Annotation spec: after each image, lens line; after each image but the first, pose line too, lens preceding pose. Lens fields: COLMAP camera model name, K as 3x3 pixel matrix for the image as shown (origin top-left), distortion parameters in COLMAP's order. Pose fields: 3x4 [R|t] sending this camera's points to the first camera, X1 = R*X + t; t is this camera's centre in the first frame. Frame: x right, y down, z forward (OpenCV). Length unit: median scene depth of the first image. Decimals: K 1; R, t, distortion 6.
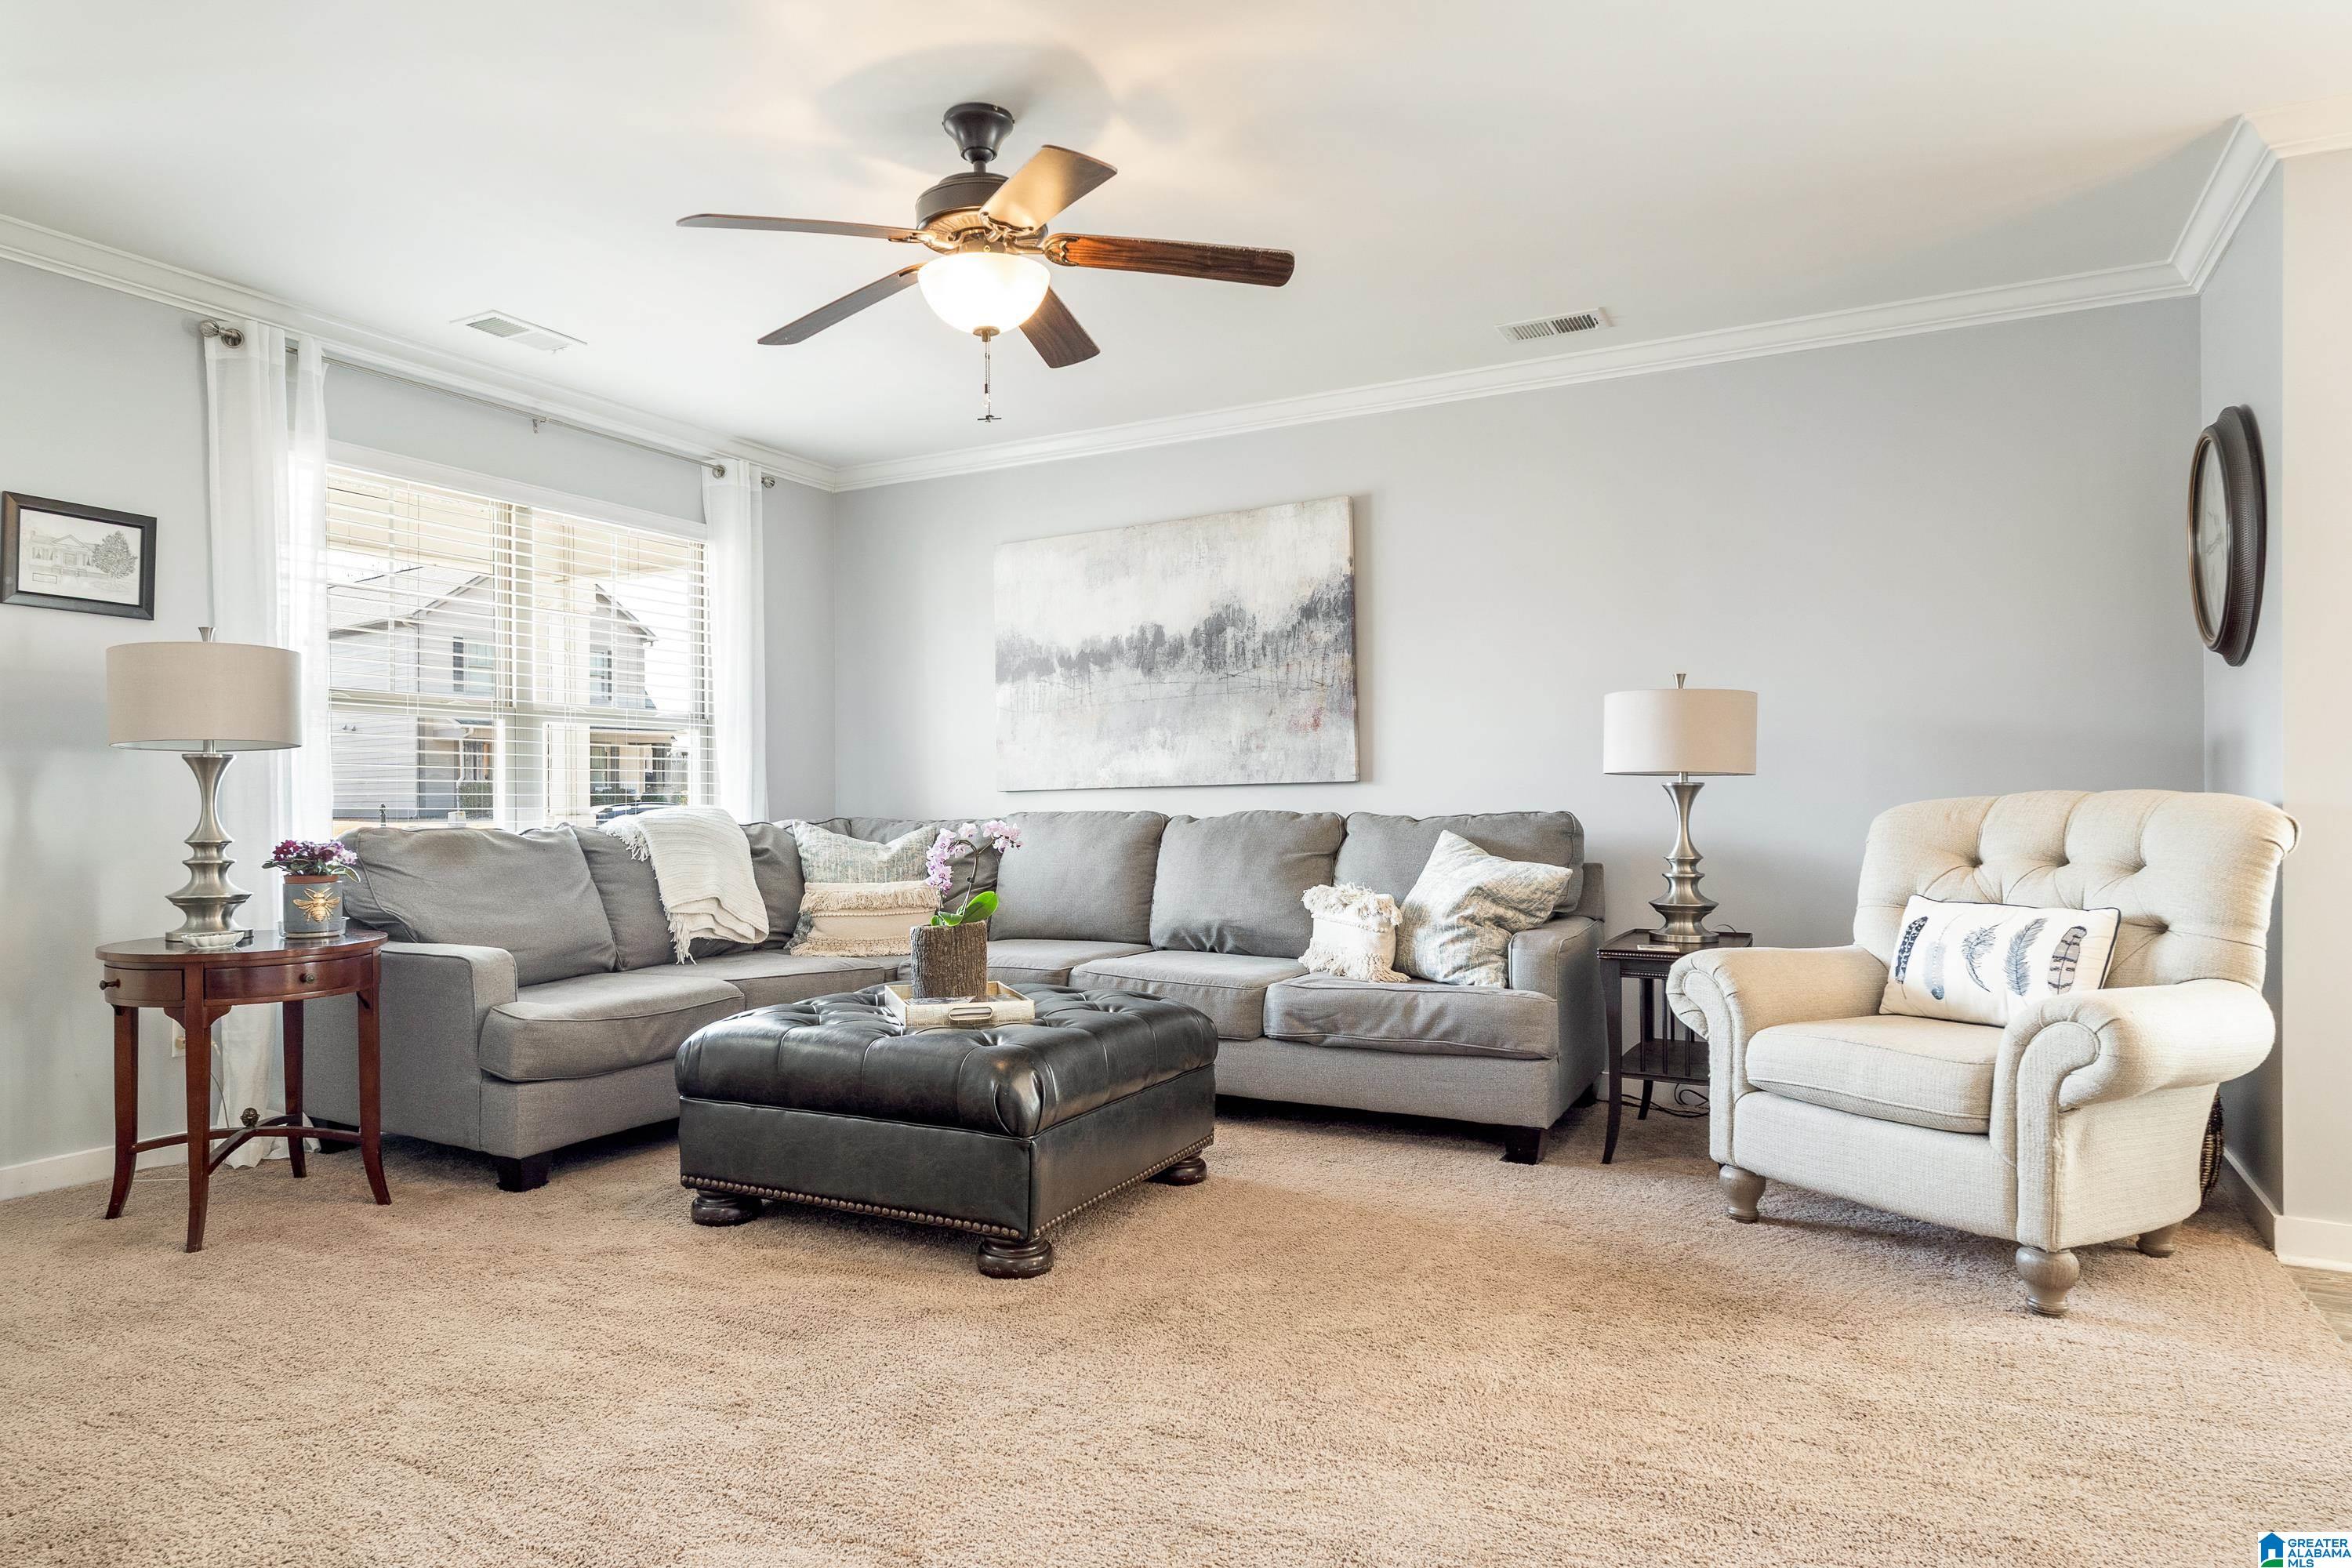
lens RADIAL K [[1424.4, 0, 1159.9], [0, 1424.4, 795.4], [0, 0, 1]] dist [-0.019691, -0.002256]
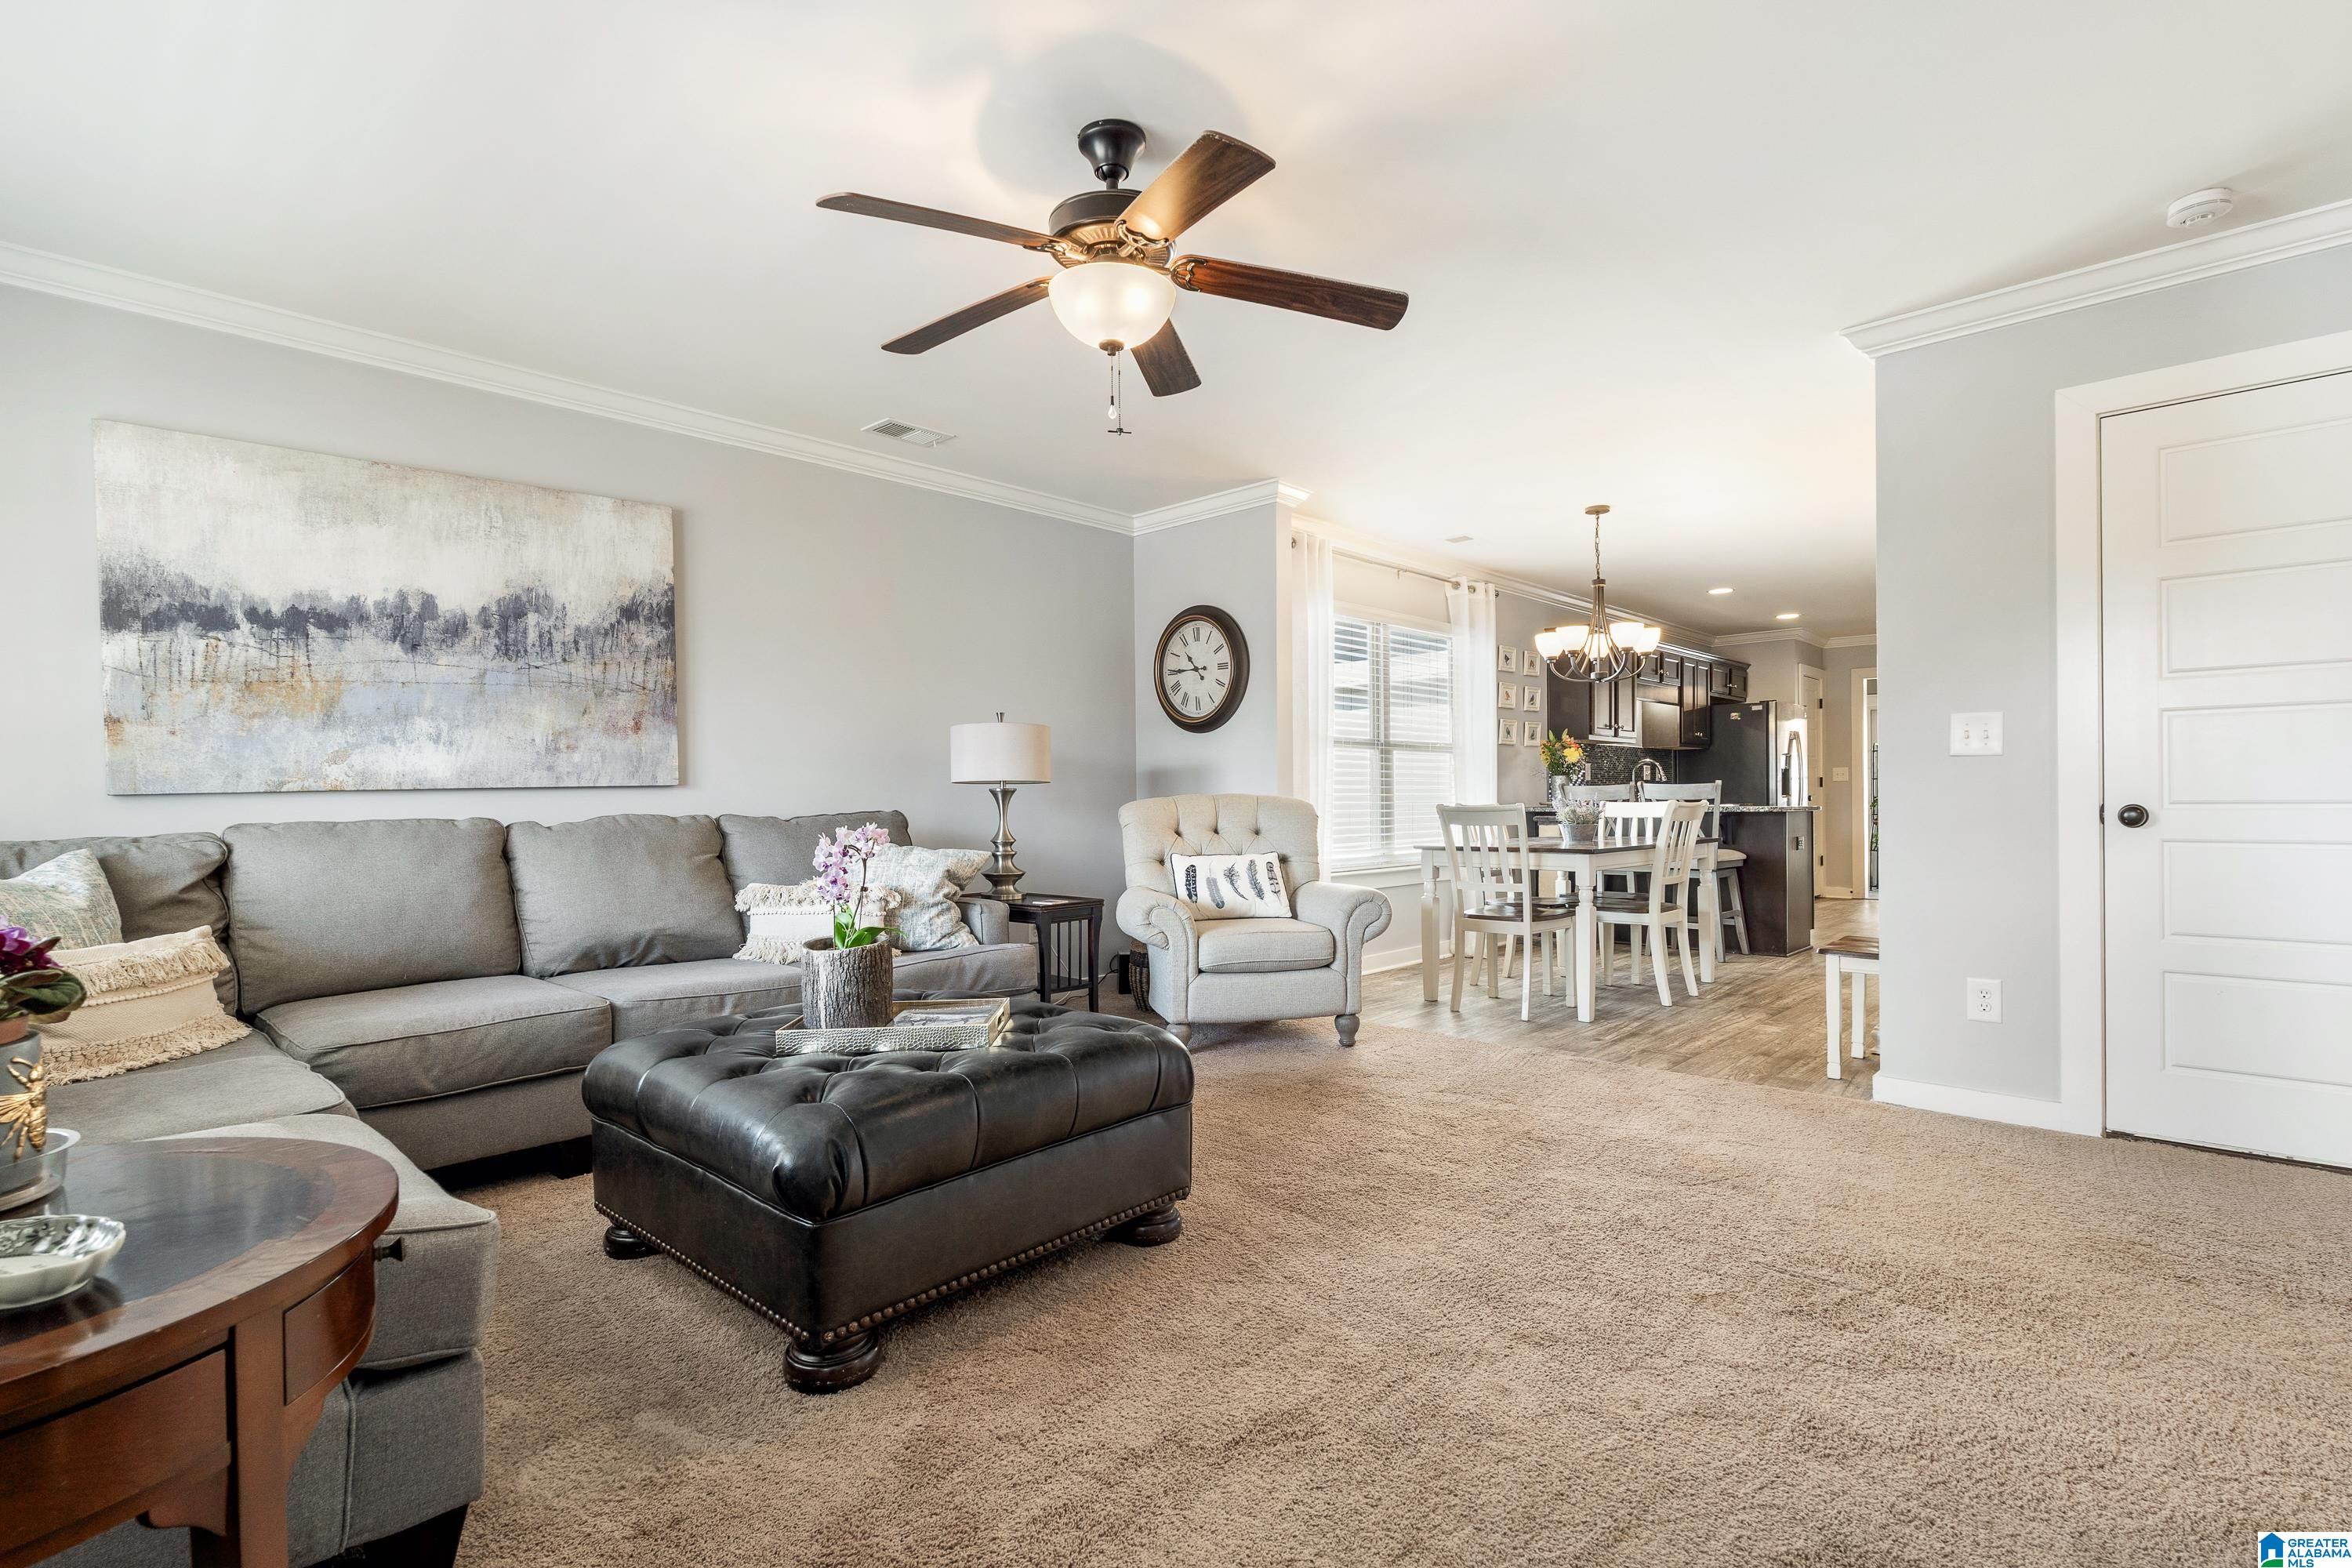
lens RADIAL K [[1078.2, 0, 1185.8], [0, 1078.2, 796.9], [0, 0, 1]] dist [0.002982, 0.000000]
pose [[0.269636, -0.001100, 0.962962, -0.517163], [0.003210, 0.999995, 0.000244, -0.000222], [-0.962957, 0.003025, 0.269639, 0.430834]]
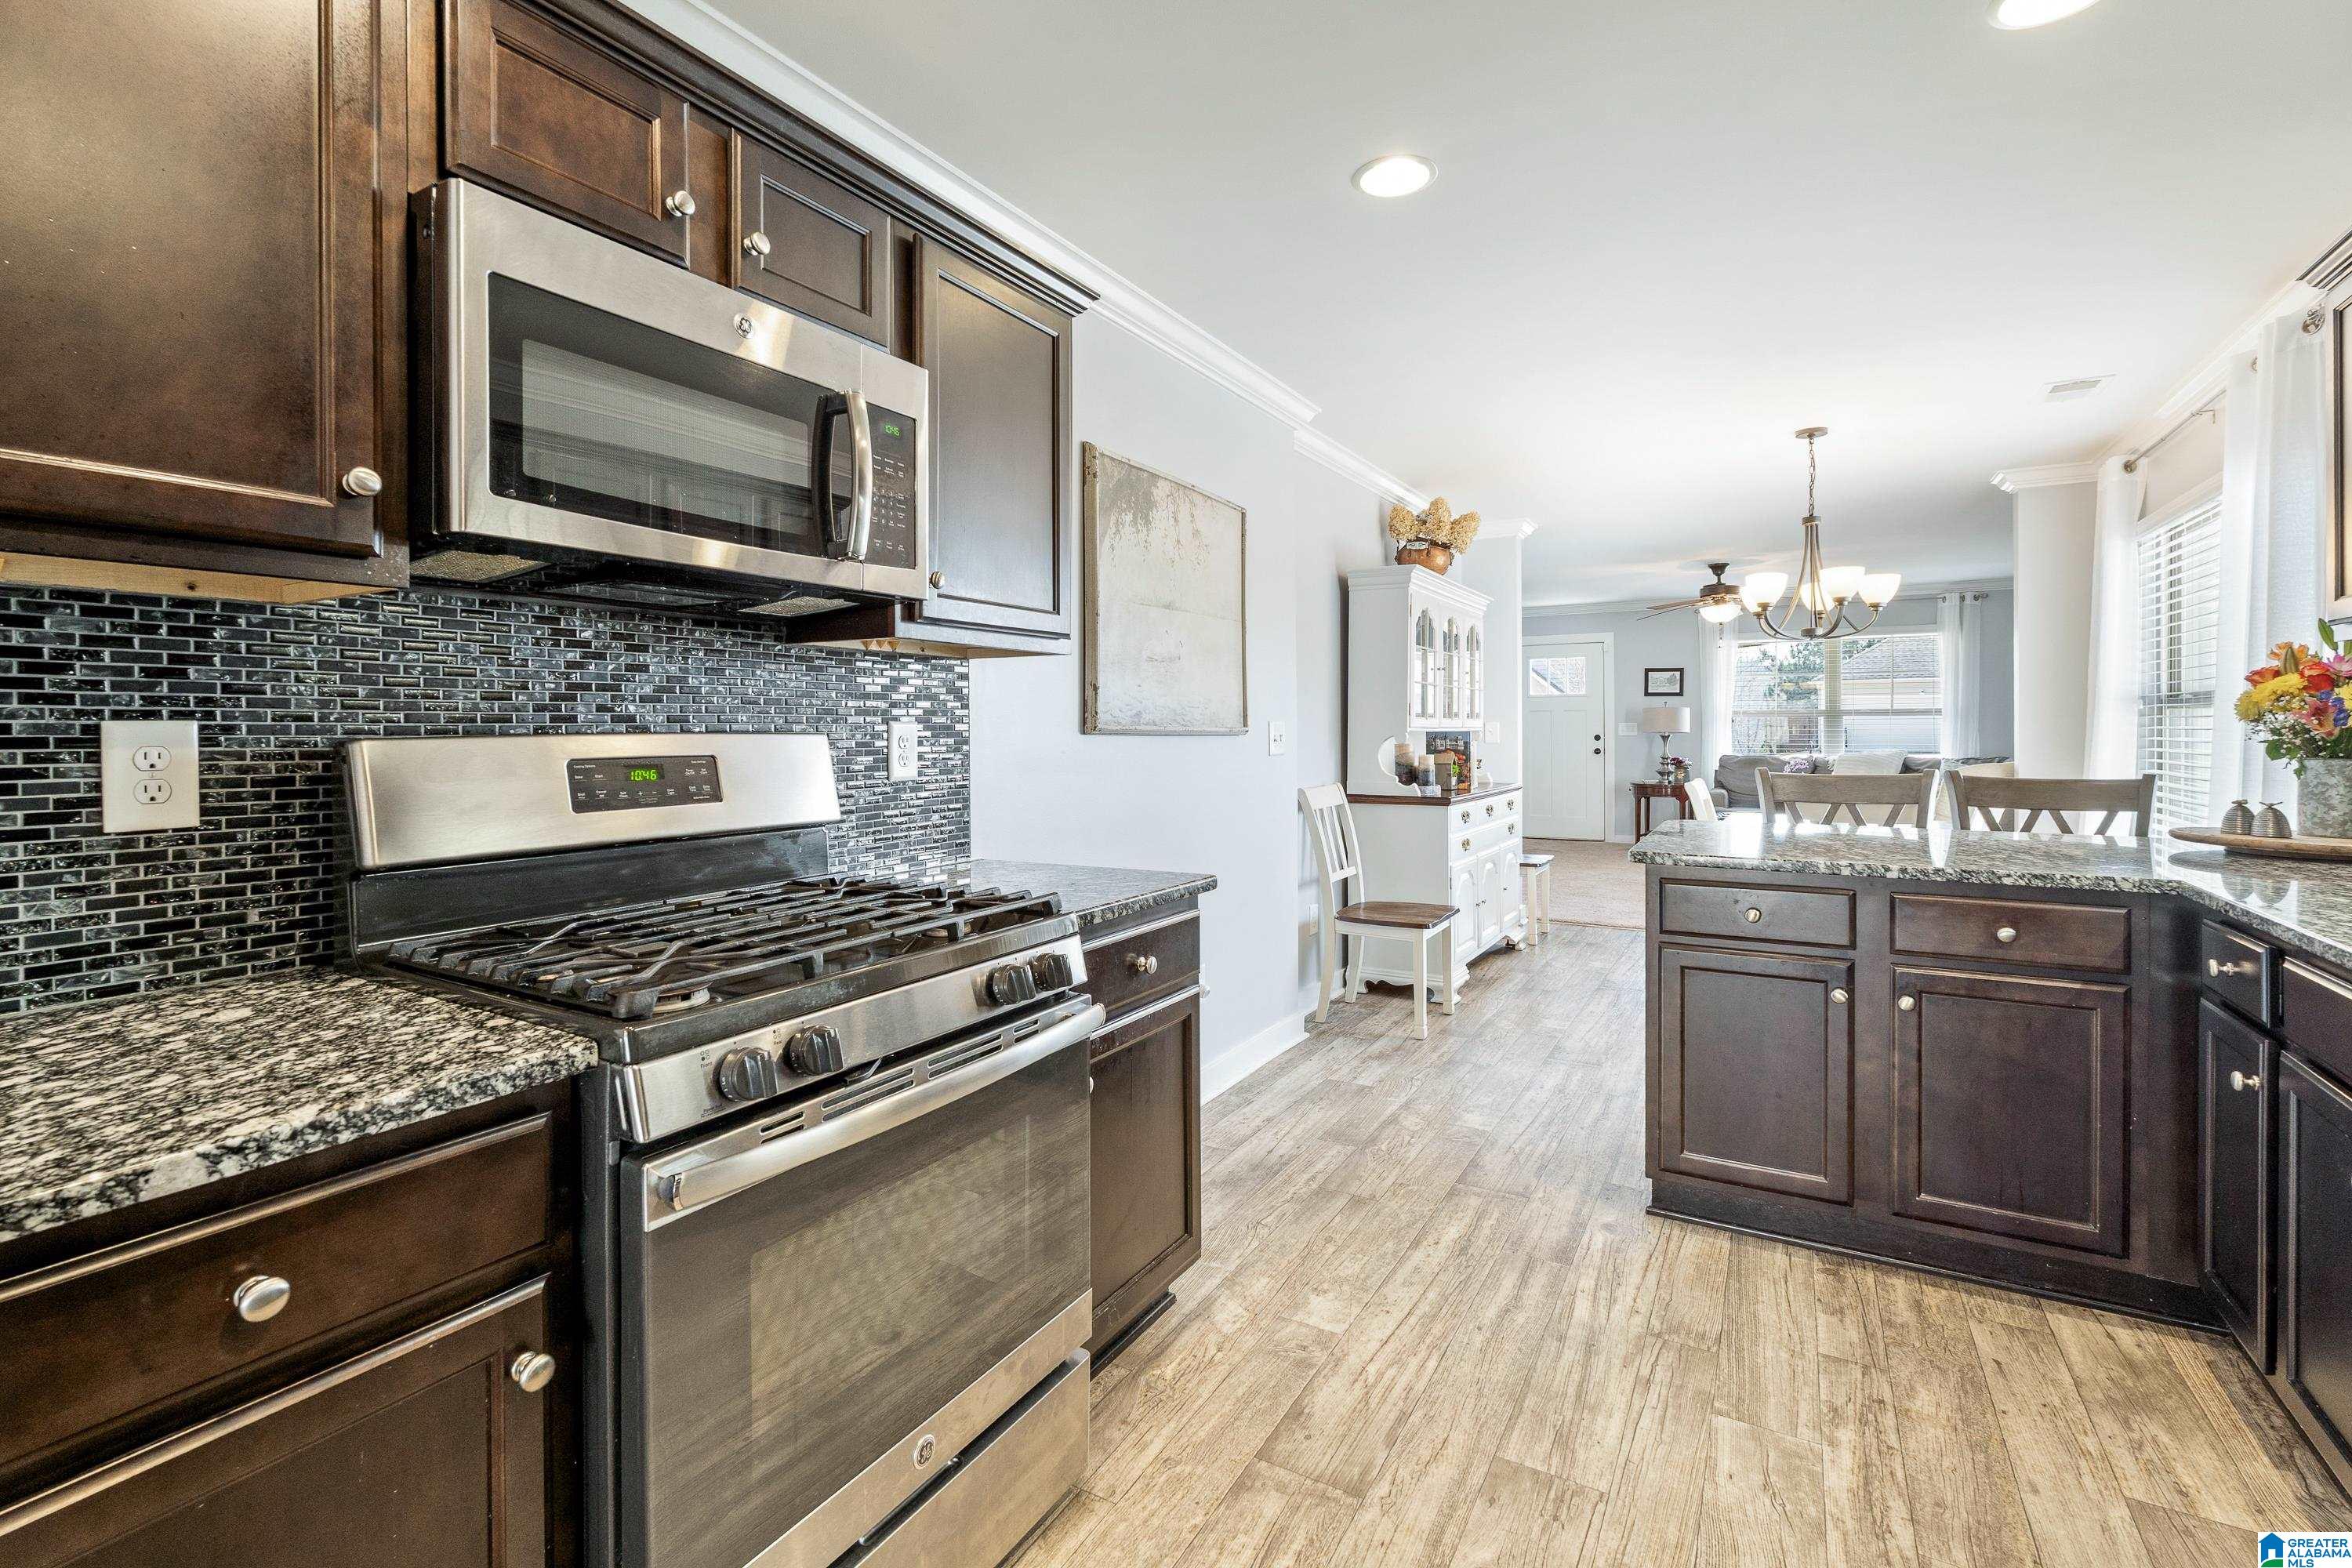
lens RADIAL K [[1038.1, 0, 1186.8], [0, 1038.1, 737.2], [0, 0, 1]] dist [0.002863, 0.001055]
pose [[-0.042403, 0.010843, -0.999042, 1.451298], [0.007705, 0.999915, 0.010525, -0.040655], [0.999071, -0.007251, -0.042483, -0.121282]]
